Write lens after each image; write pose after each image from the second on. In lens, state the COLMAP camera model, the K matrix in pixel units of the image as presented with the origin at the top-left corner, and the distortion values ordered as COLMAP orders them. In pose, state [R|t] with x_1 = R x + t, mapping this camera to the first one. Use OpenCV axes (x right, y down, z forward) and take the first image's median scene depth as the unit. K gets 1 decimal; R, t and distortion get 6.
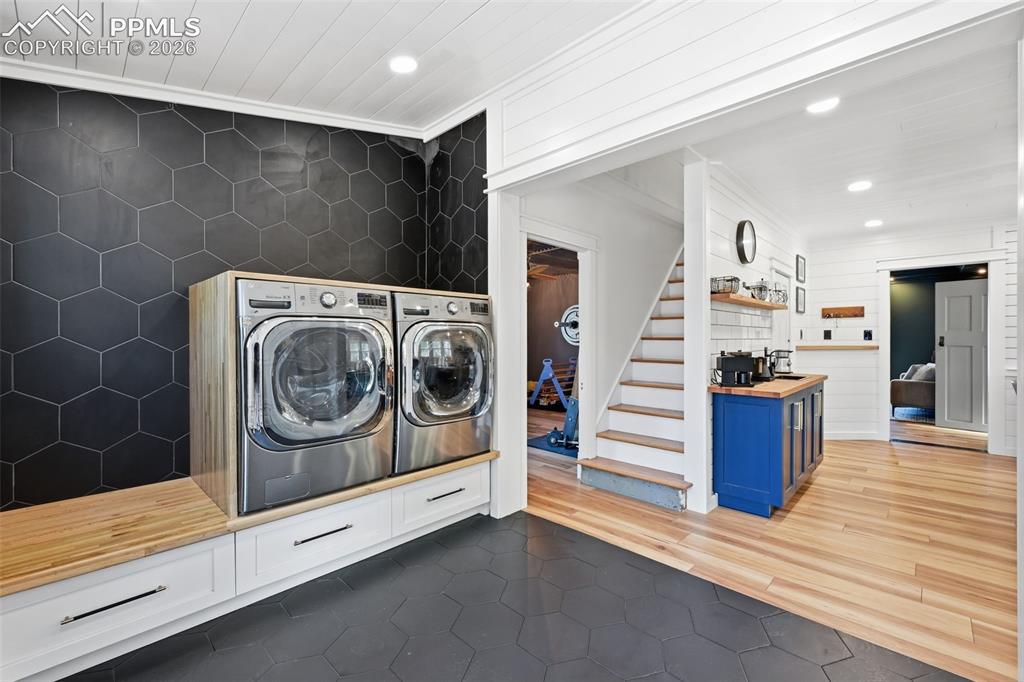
lens RADIAL K [[438.6, 0, 483.0], [0, 438.6, 340.6], [0, 0, 1]] dist [-0.014924, 0.000161]
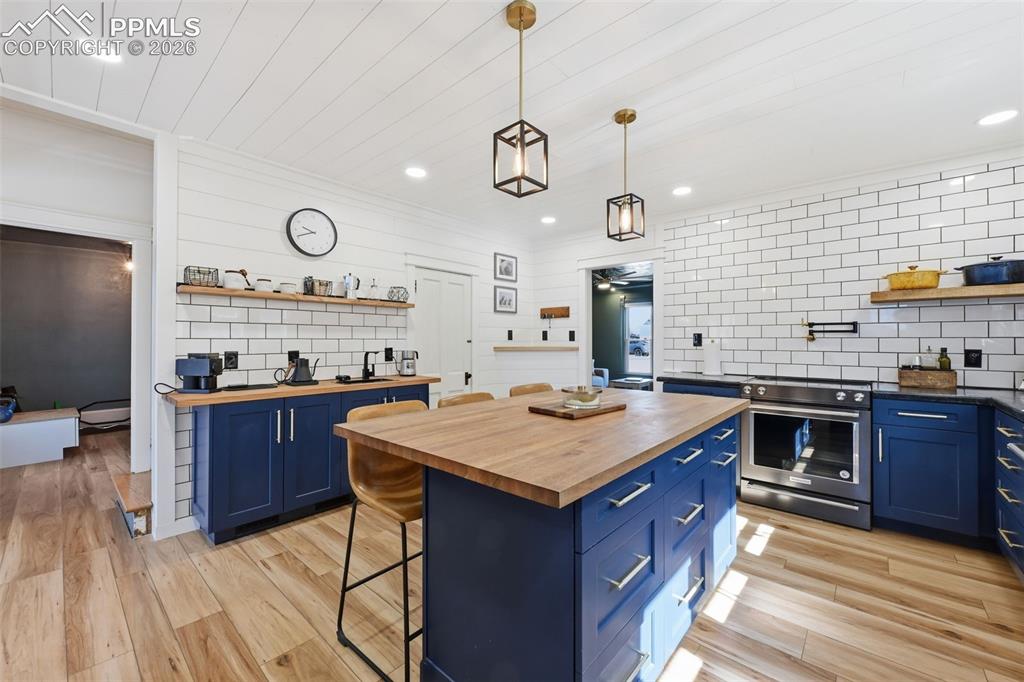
lens RADIAL K [[416.5, 0, 509.4], [0, 416.5, 336.8], [0, 0, 1]] dist [0.000068, -0.000069]
pose [[0.997820, 0.004834, 0.065815, 0.689760], [-0.004000, 0.999910, -0.012793, 0.001695], [-0.065871, 0.012502, 0.997750, 0.076278]]
